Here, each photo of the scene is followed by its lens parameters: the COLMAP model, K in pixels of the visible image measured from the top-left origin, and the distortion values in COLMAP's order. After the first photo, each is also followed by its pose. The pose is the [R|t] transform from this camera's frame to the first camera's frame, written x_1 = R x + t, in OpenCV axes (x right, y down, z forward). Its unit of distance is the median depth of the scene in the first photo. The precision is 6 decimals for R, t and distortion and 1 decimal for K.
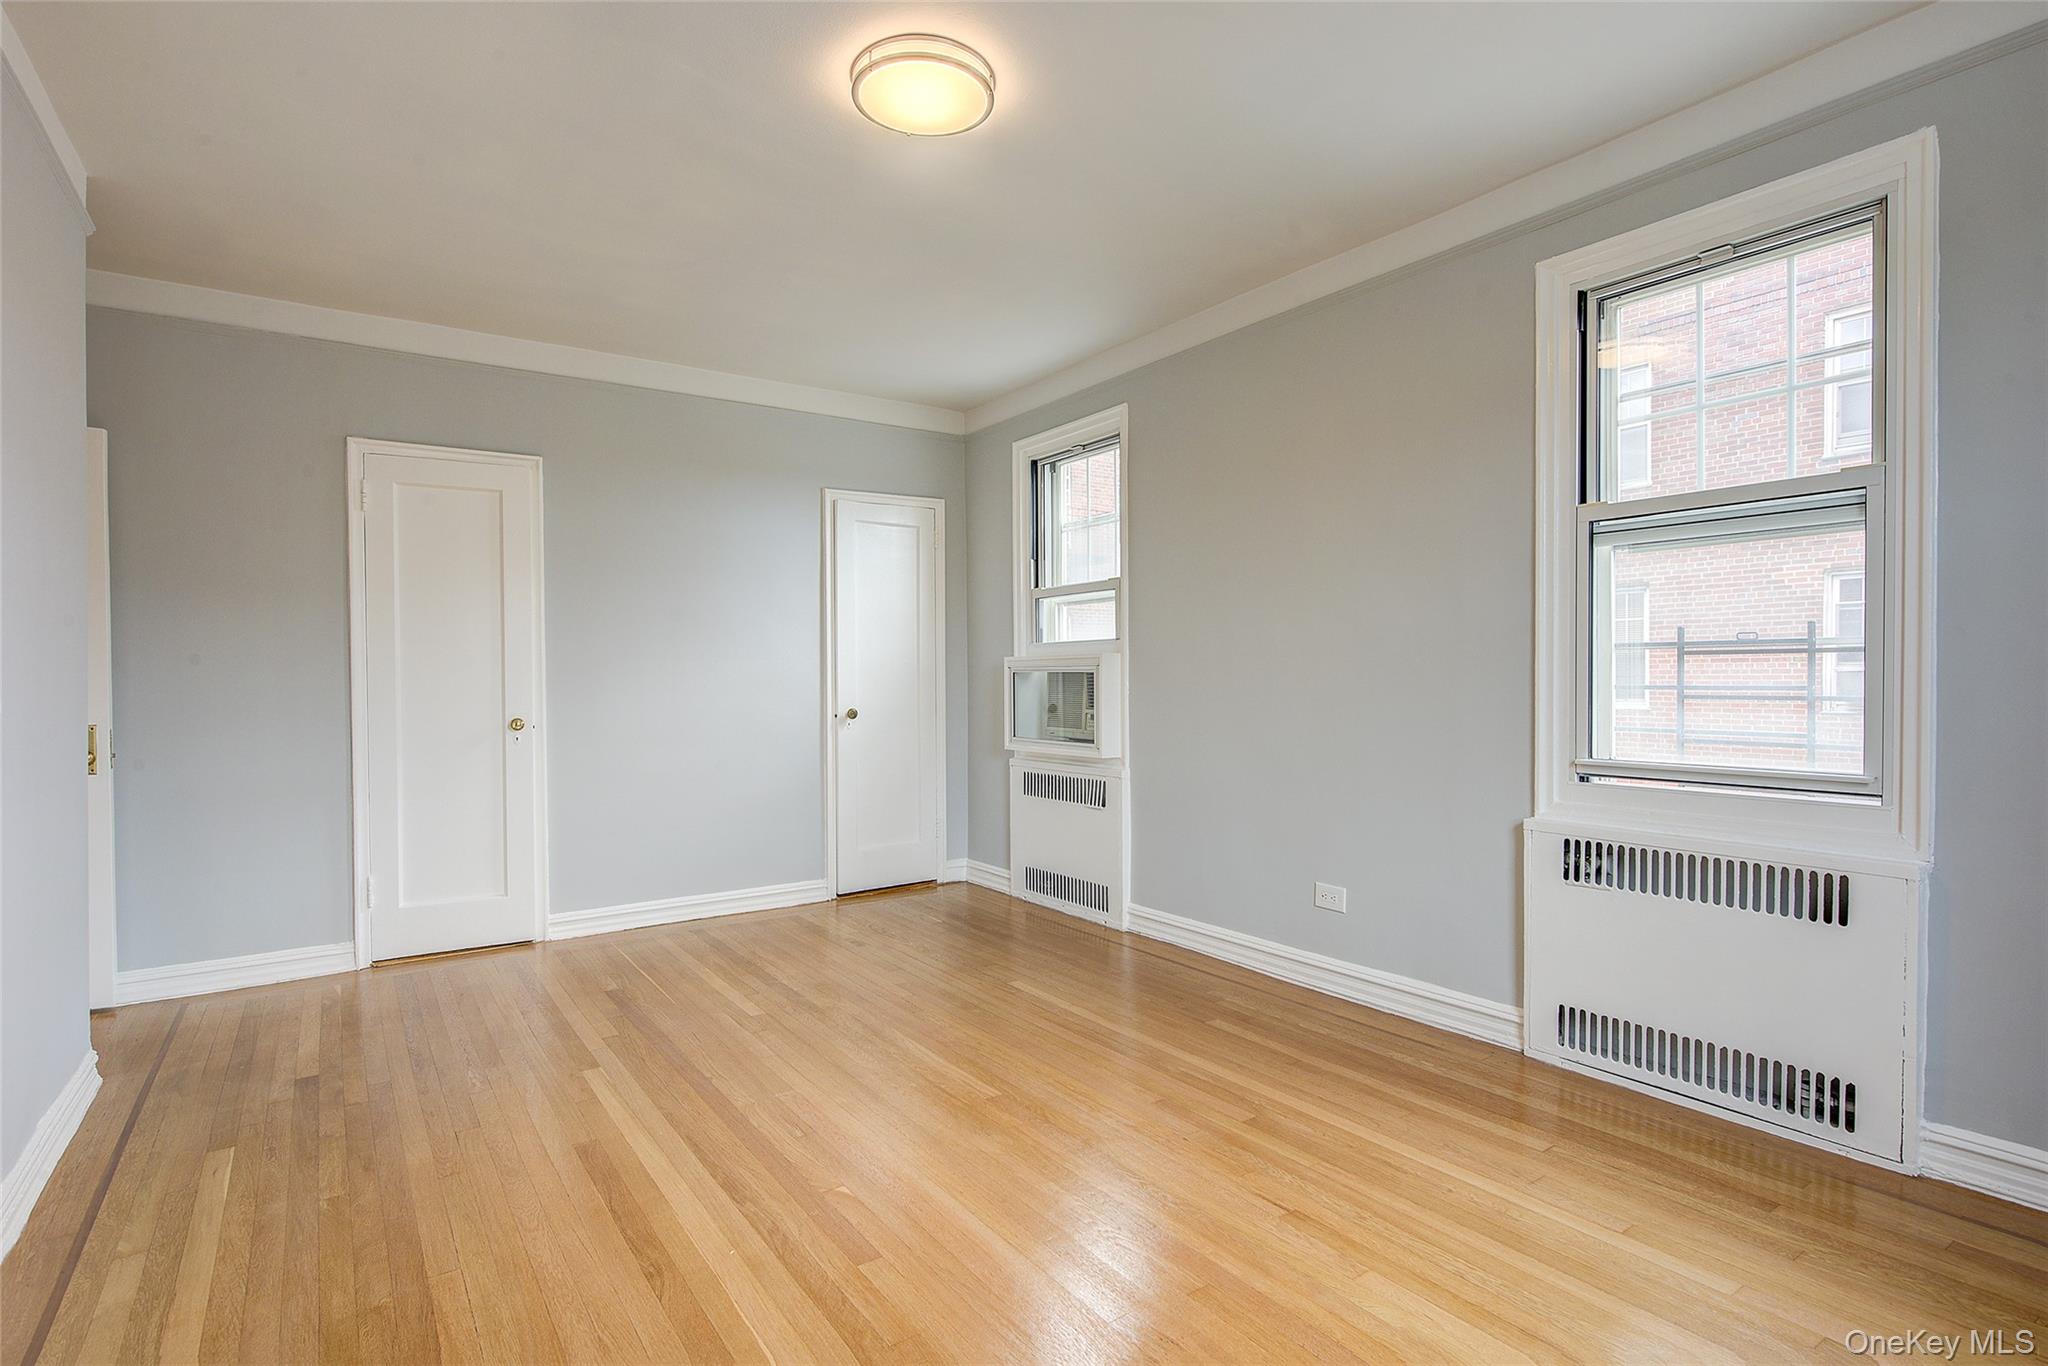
lens RADIAL K [[1016.7, 0, 1018.0], [0, 1016.7, 685.7], [0, 0, 1]] dist [0.017412, -0.000836]
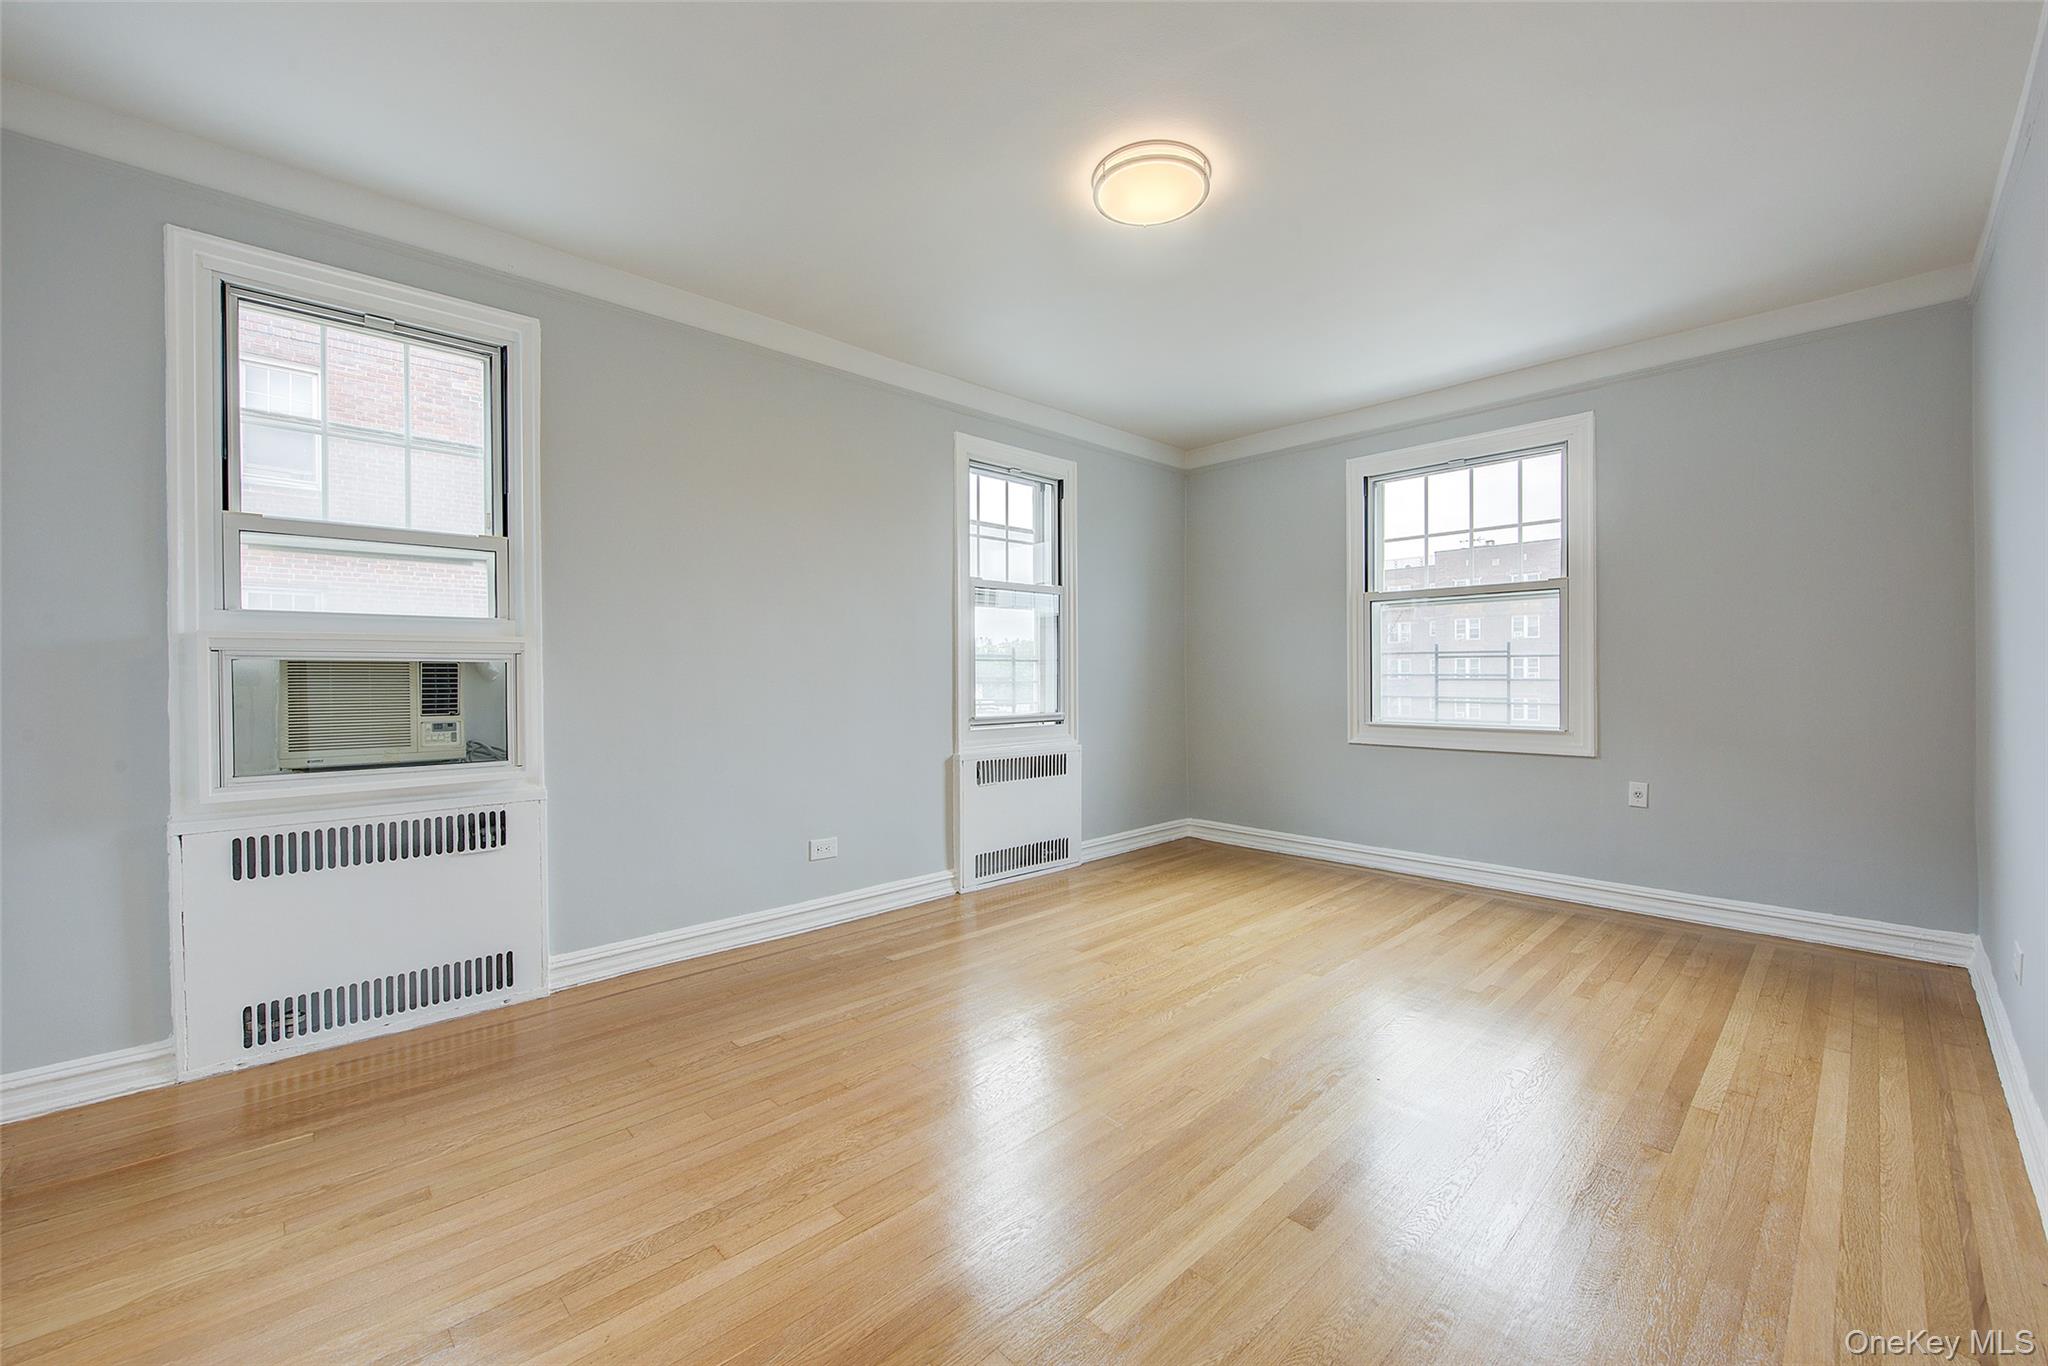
lens RADIAL K [[811.5, 0, 1019.1], [0, 811.5, 679.5], [0, 0, 1]] dist [-0.011252, -0.000463]
pose [[-0.154115, 0.006357, 0.988032, -0.700096], [0.018806, 0.999817, -0.003499, 0.009367], [-0.987874, 0.018041, -0.154207, 0.905796]]
